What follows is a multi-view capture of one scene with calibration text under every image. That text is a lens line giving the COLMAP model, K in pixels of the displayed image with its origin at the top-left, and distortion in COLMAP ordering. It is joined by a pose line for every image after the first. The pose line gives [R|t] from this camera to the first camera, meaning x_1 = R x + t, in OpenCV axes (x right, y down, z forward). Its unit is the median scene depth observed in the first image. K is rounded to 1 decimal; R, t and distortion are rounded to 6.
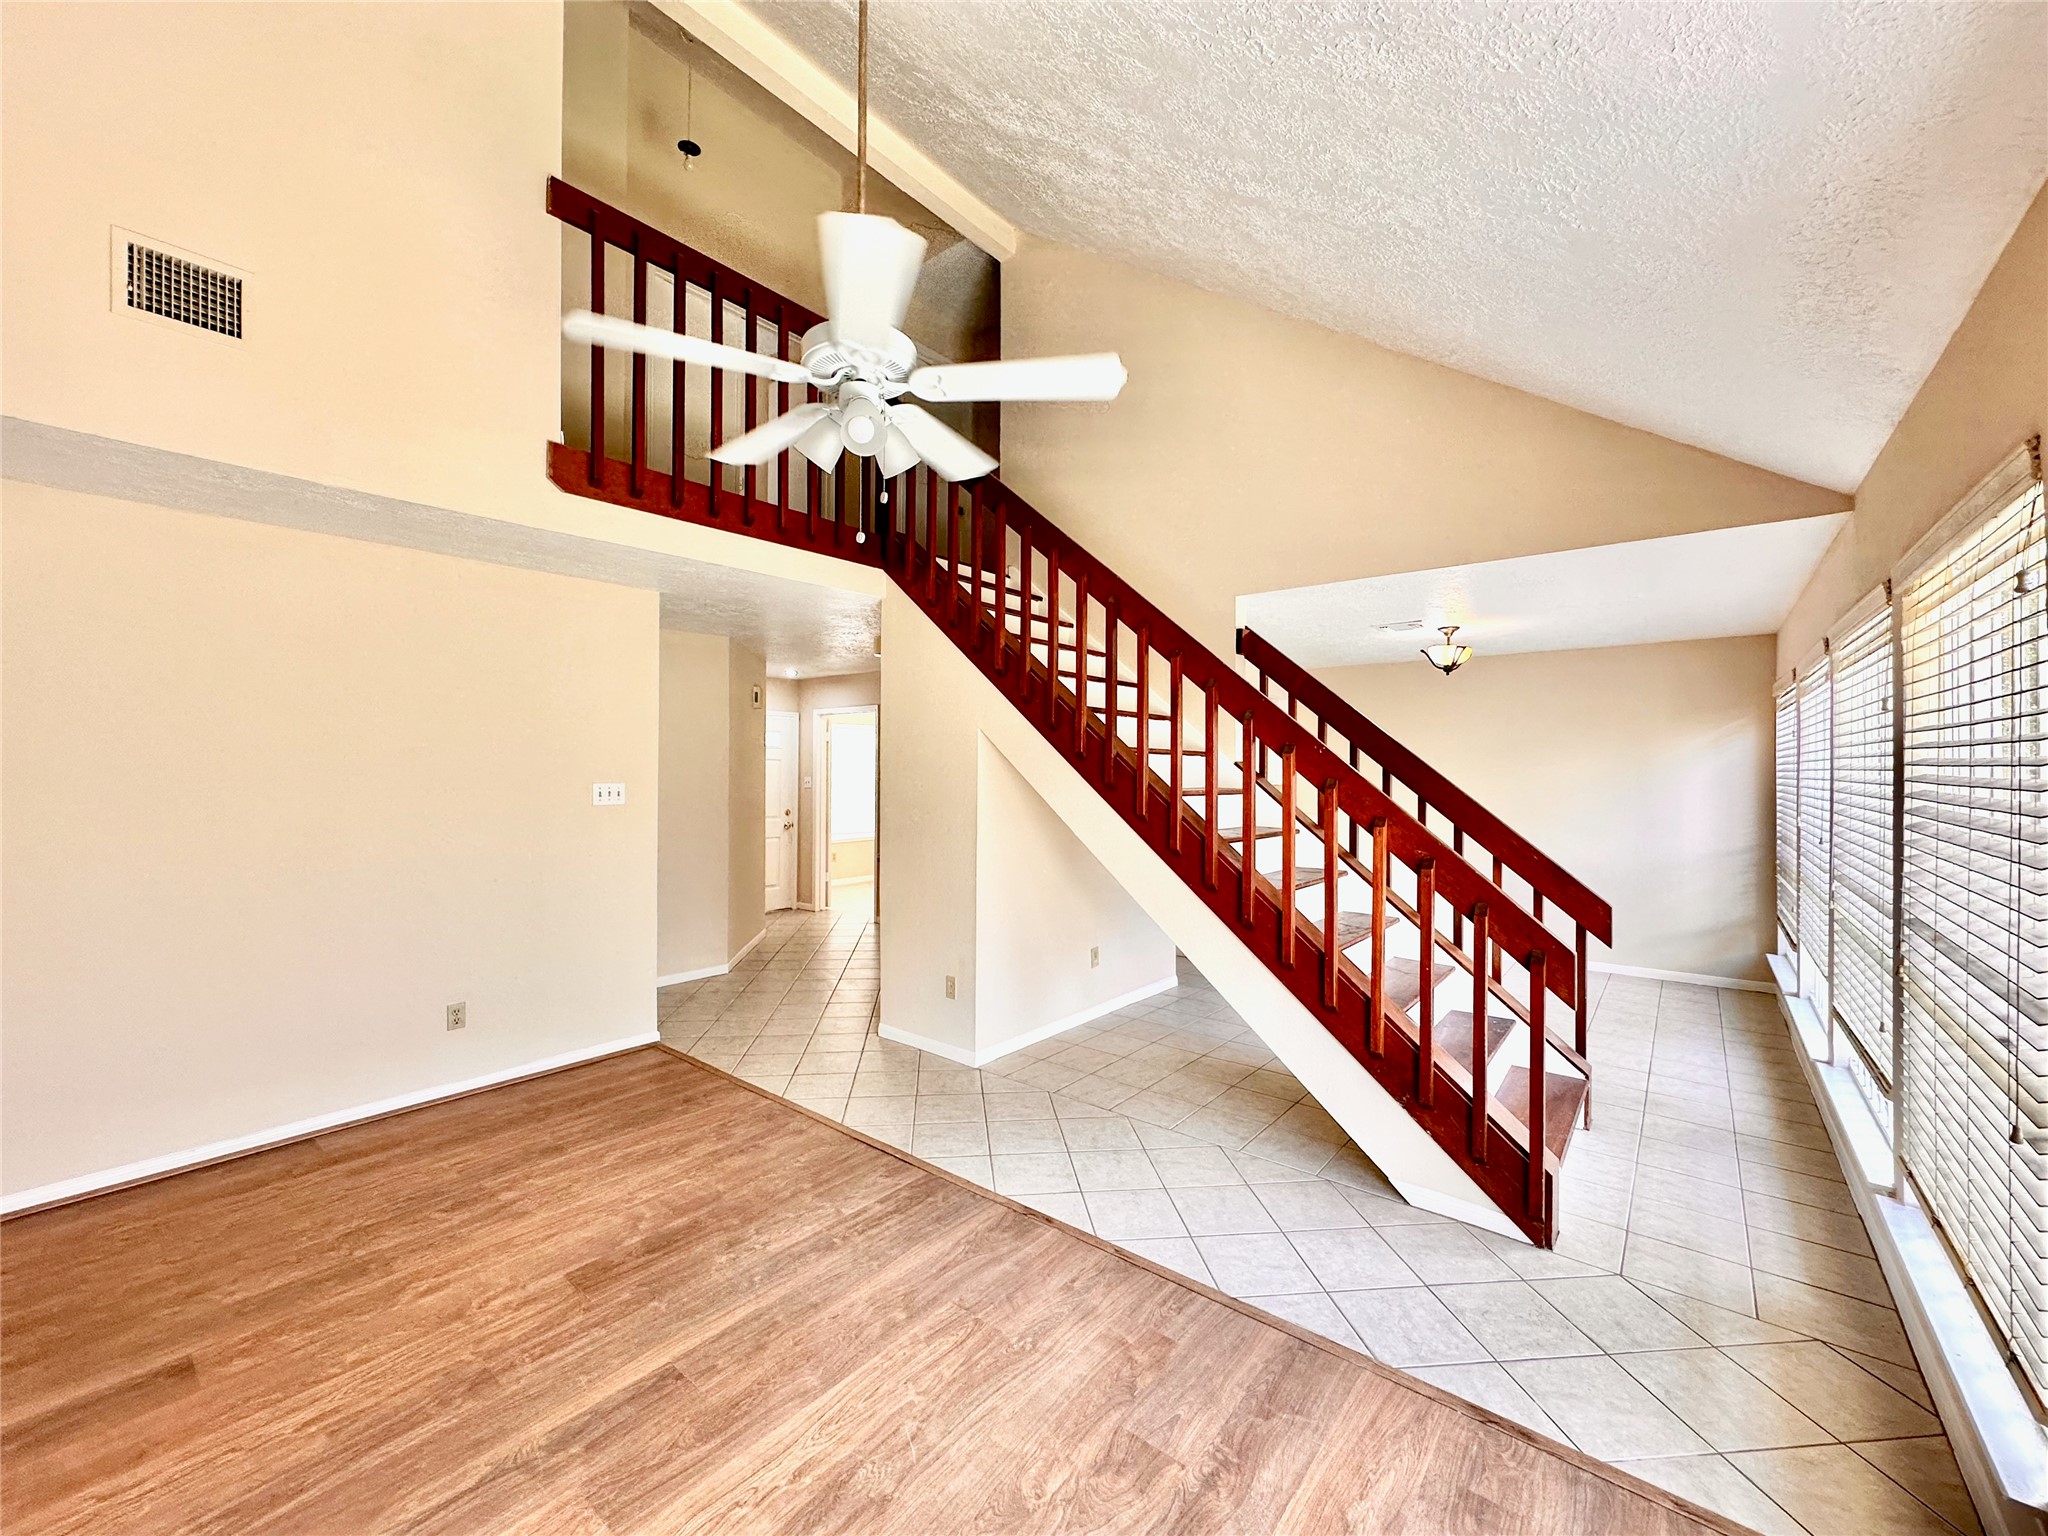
lens RADIAL K [[818.7, 0, 1021.4], [0, 818.7, 766.6], [0, 0, 1]] dist [-0.004529, 0.002905]
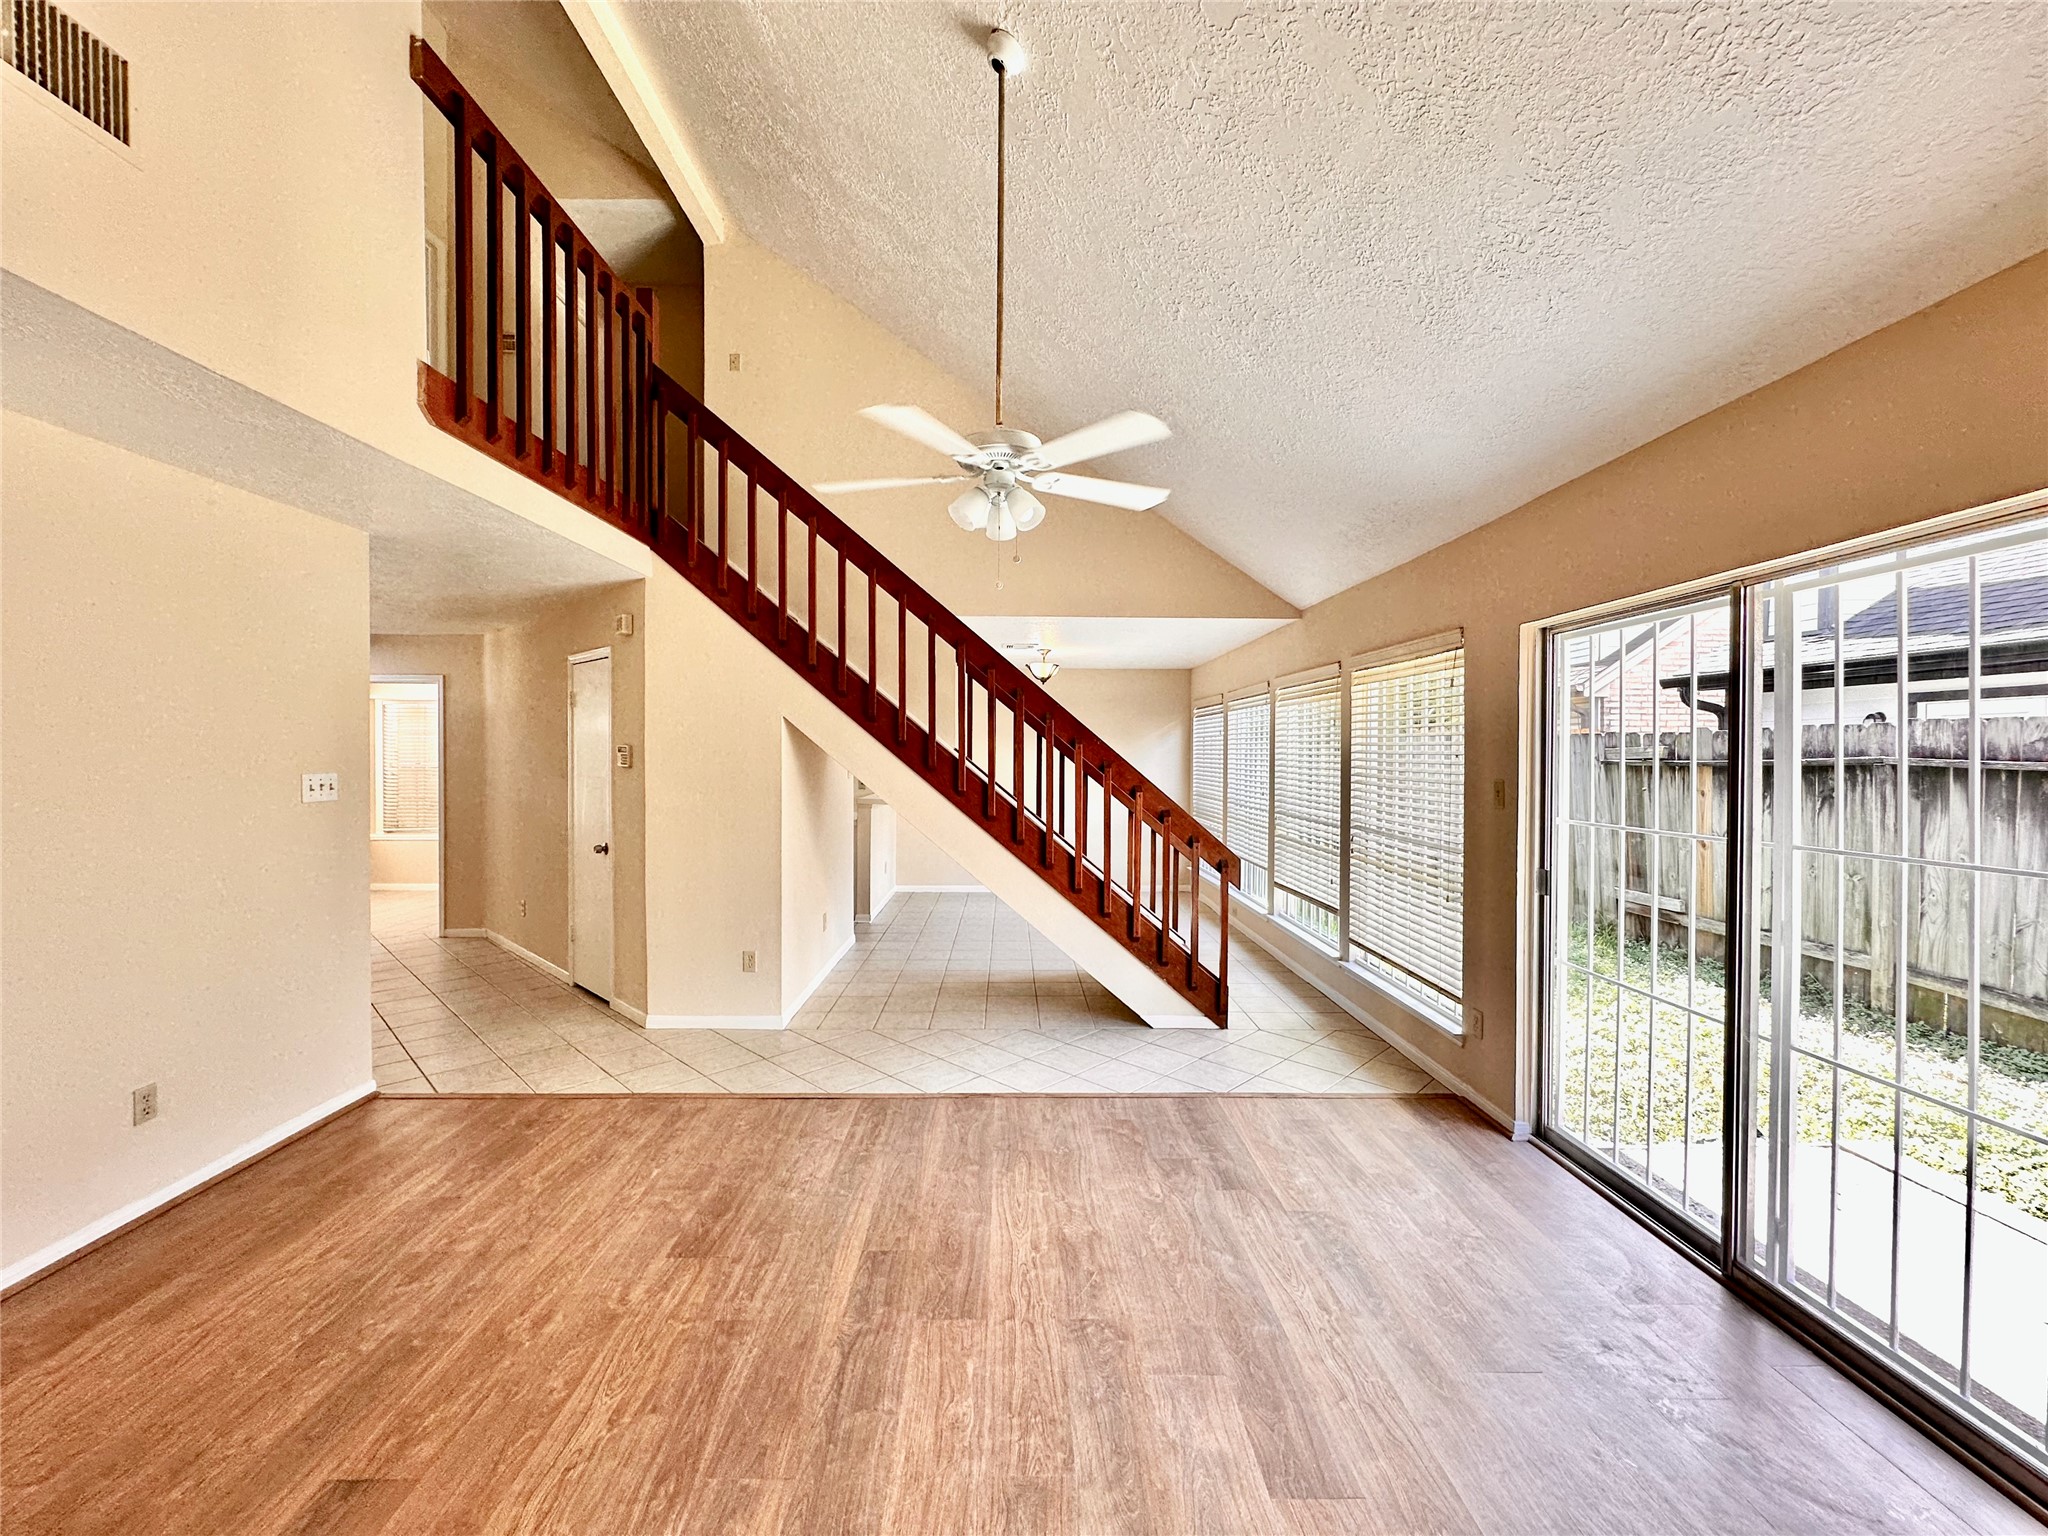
lens RADIAL K [[818.7, 0, 1021.4], [0, 818.7, 766.6], [0, 0, 1]] dist [-0.004529, 0.002905]
pose [[0.758219, -0.008609, 0.651943, -0.810242], [-0.005488, 0.999793, 0.019586, -0.008106], [-0.651976, -0.018428, 0.758015, -0.041405]]
